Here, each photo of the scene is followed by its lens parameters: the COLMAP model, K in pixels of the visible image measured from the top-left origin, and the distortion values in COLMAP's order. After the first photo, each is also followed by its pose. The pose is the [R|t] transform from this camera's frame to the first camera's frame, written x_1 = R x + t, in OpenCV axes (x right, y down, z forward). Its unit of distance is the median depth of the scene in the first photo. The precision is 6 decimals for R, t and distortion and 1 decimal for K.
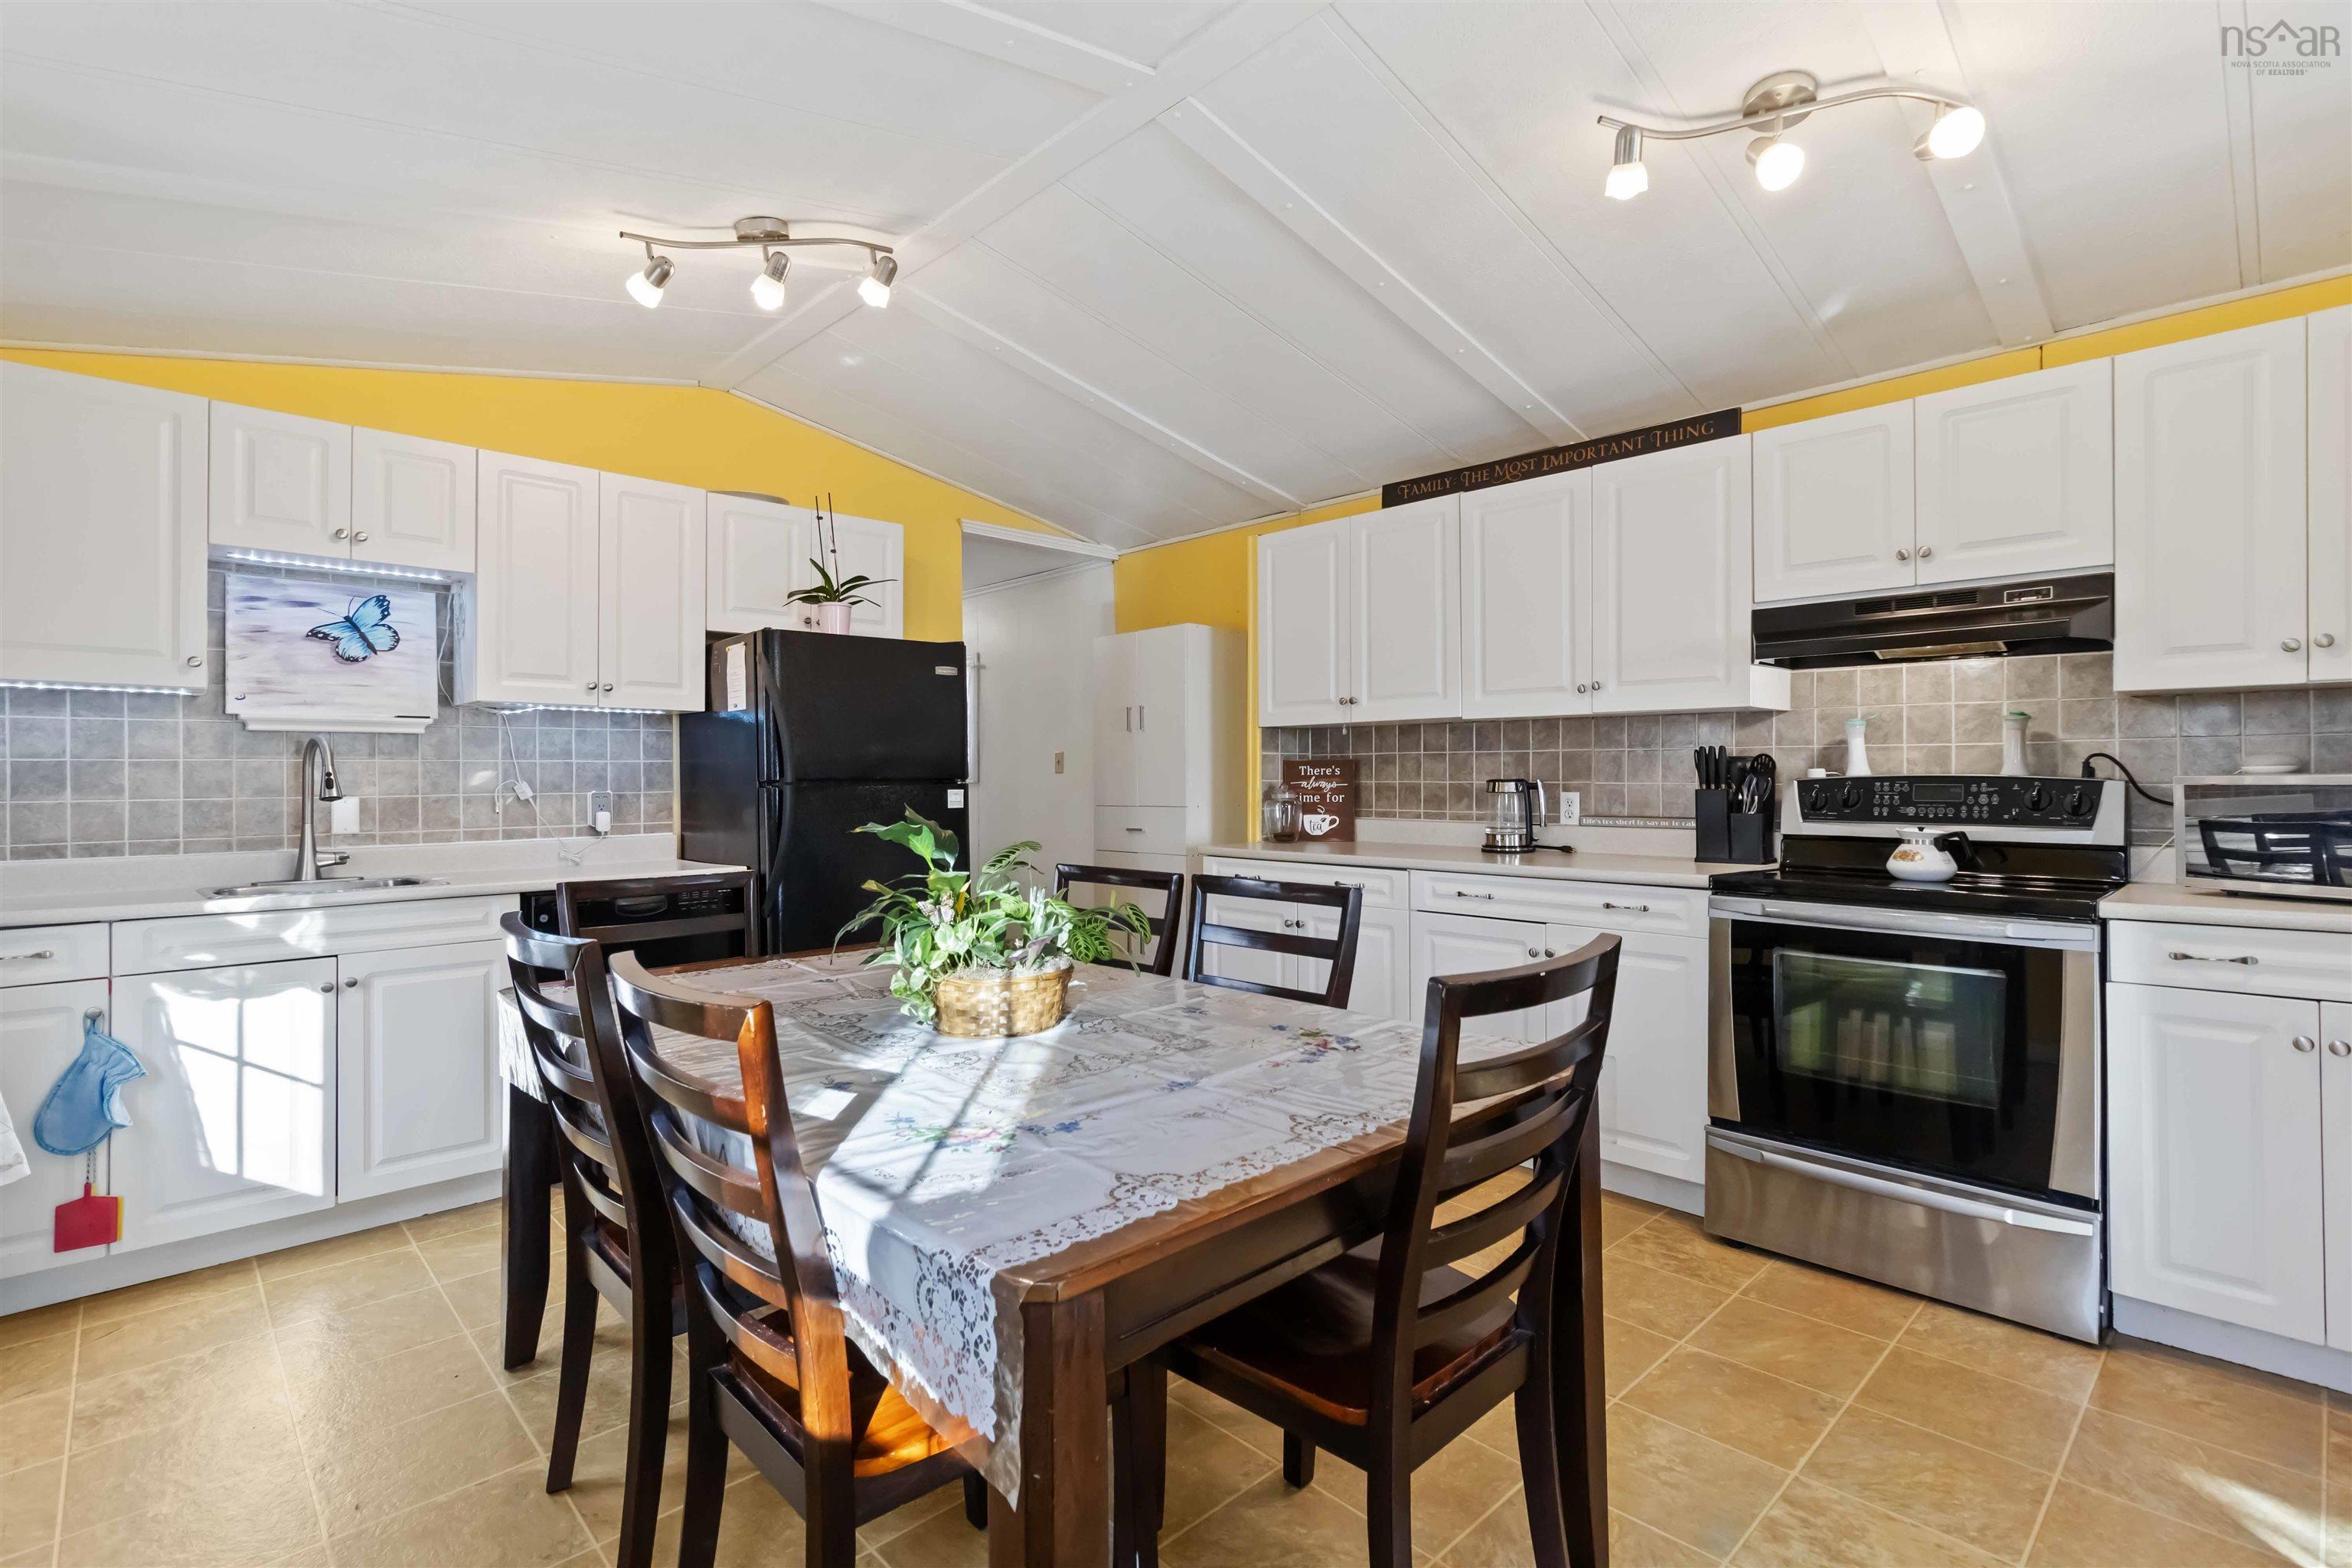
lens RADIAL K [[1088.8, 0, 1159.1], [0, 1088.8, 766.7], [0, 0, 1]] dist [0.001971, -0.000010]
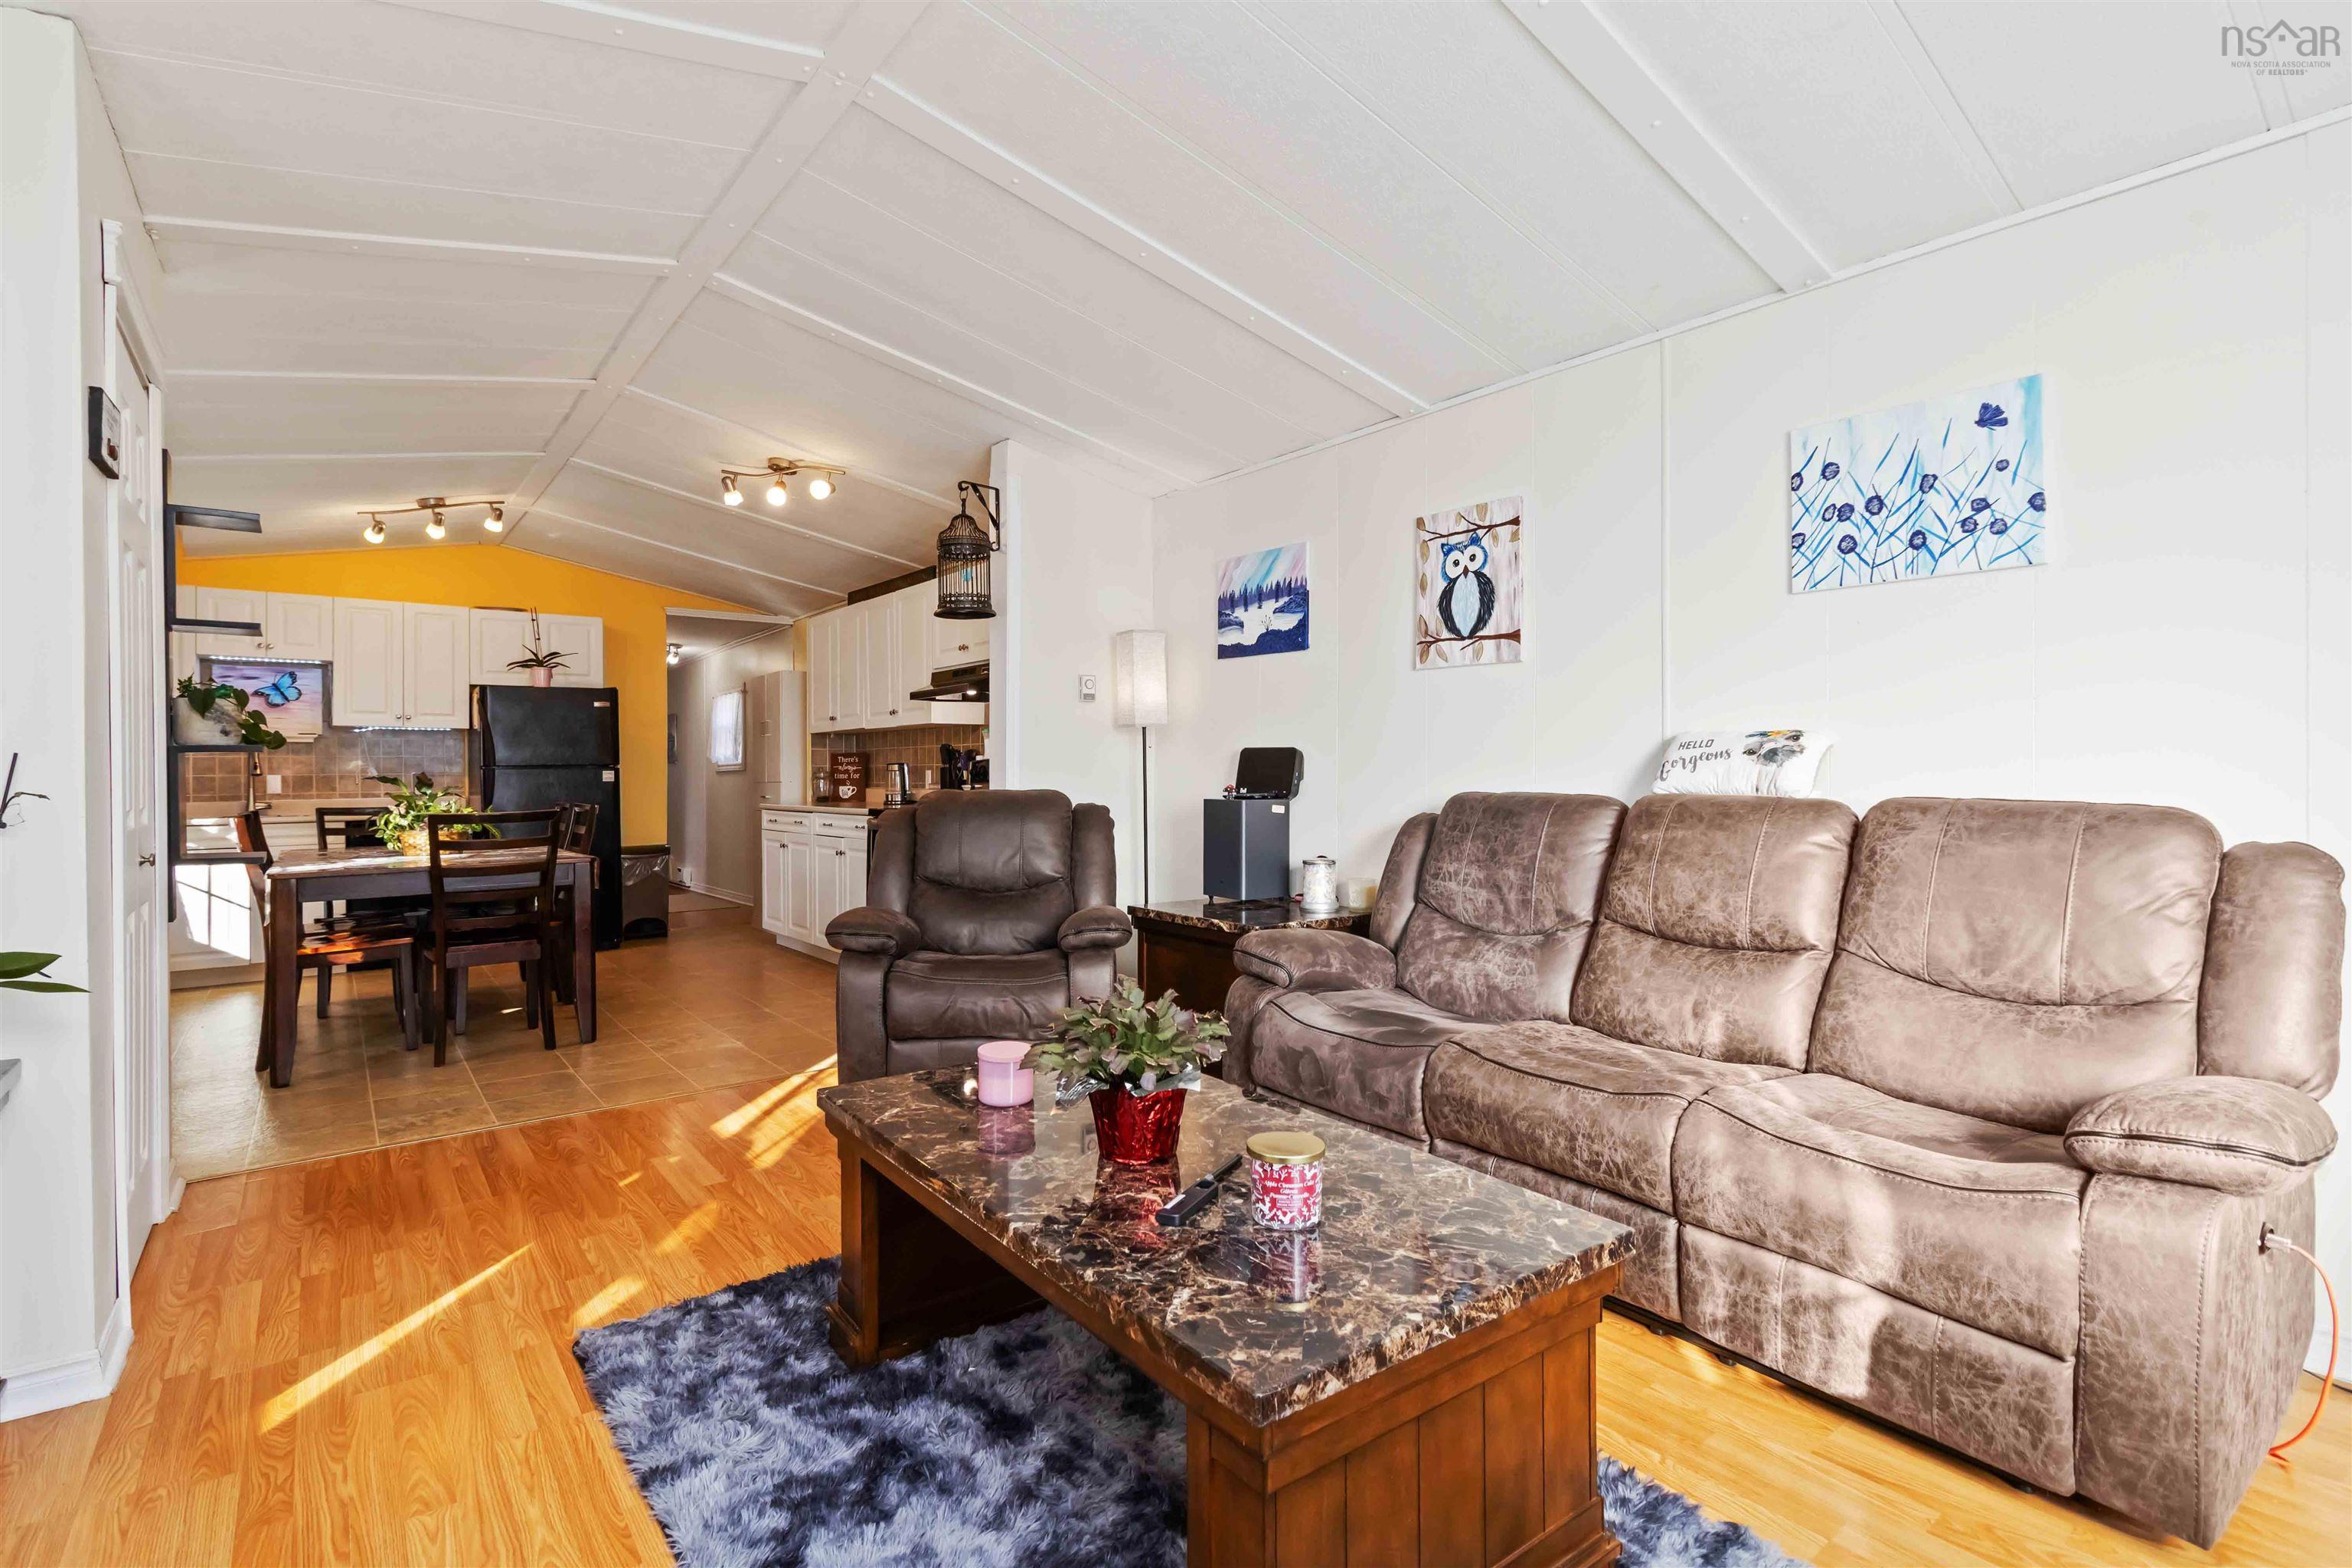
lens RADIAL K [[1099.5, 0, 1155.6], [0, 1099.5, 764.1], [0, 0, 1]] dist [0.001431, 0.000360]
pose [[0.994318, -0.005825, -0.106293, 1.012157], [0.006001, 0.999981, 0.001340, 0.014446], [0.106283, -0.001971, 0.994334, -0.780070]]
